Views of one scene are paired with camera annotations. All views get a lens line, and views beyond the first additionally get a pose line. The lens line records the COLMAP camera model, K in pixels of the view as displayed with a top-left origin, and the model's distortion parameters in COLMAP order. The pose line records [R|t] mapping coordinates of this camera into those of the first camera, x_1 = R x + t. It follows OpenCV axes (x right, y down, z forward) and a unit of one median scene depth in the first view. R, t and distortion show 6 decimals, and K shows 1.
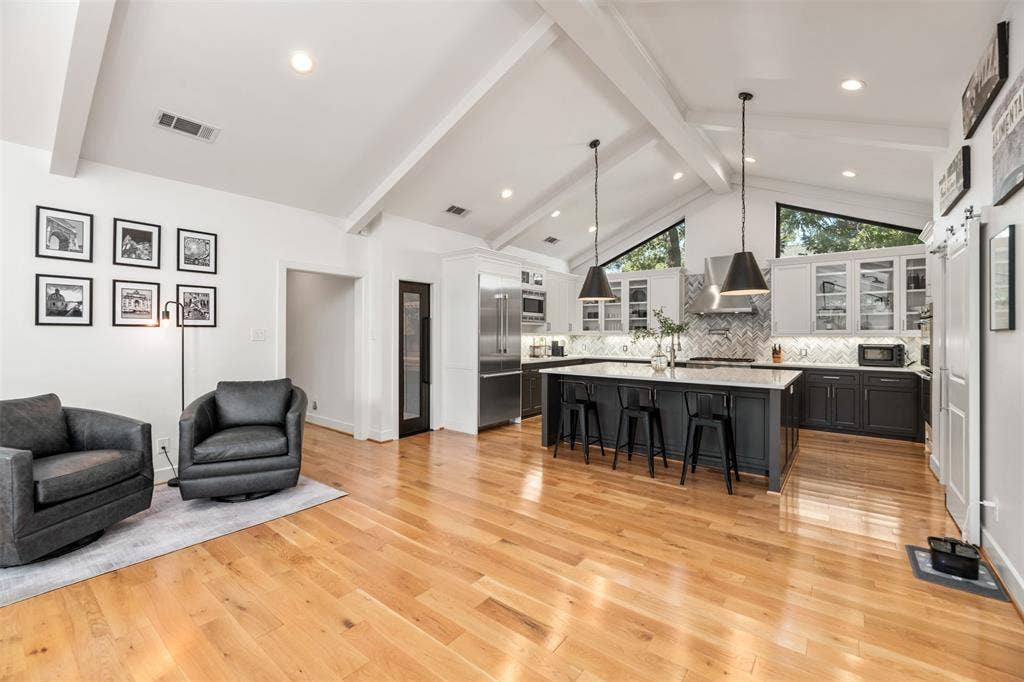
lens RADIAL K [[416.6, 0, 522.6], [0, 416.6, 335.9], [0, 0, 1]] dist [0.000112, 0.000575]
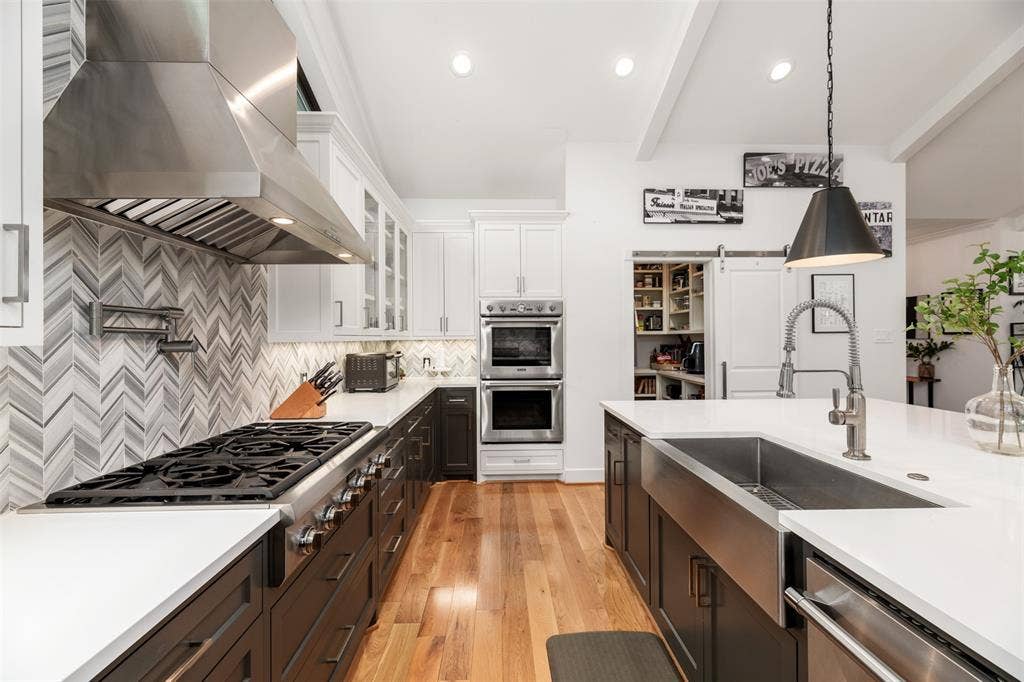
lens RADIAL K [[416.6, 0, 511.7], [0, 416.6, 338.8], [0, 0, 1]] dist [0.000112, 0.000575]
pose [[-0.648975, 0.002984, 0.760804, 0.260442], [0.009061, 0.999952, 0.003807, -0.001979], [-0.760756, 0.009364, -0.648971, 1.203462]]
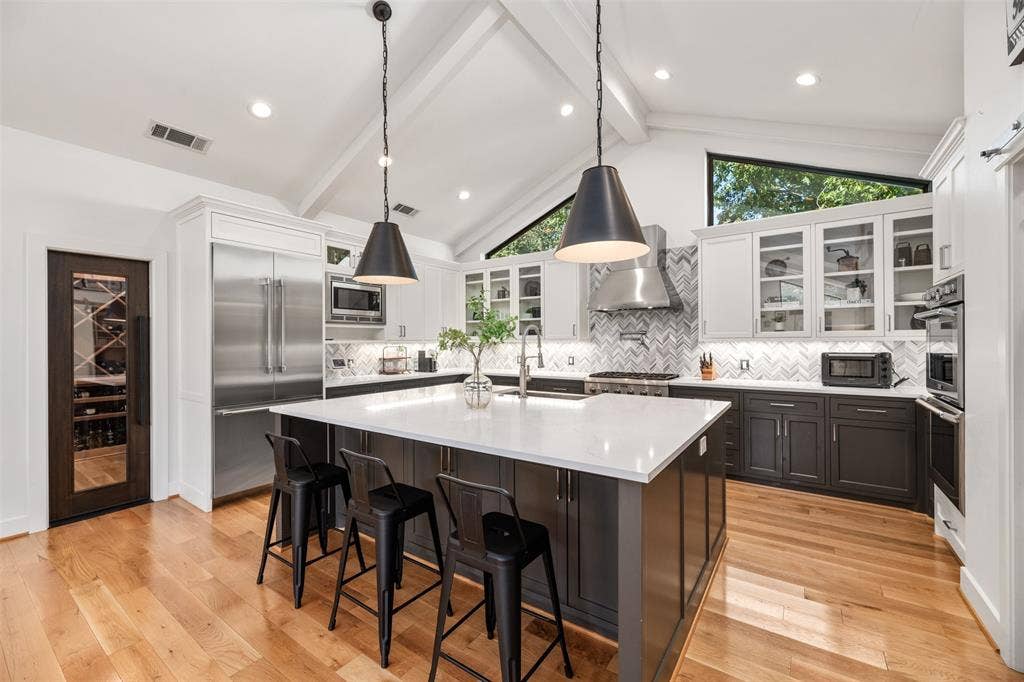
lens RADIAL K [[416.6, 0, 516.3], [0, 416.6, 341.5], [0, 0, 1]] dist [0.000112, 0.000575]
pose [[0.998432, -0.009204, 0.055223, 0.280900], [0.009362, 0.999953, -0.002601, -0.000551], [-0.055196, 0.003114, 0.998471, 0.360781]]
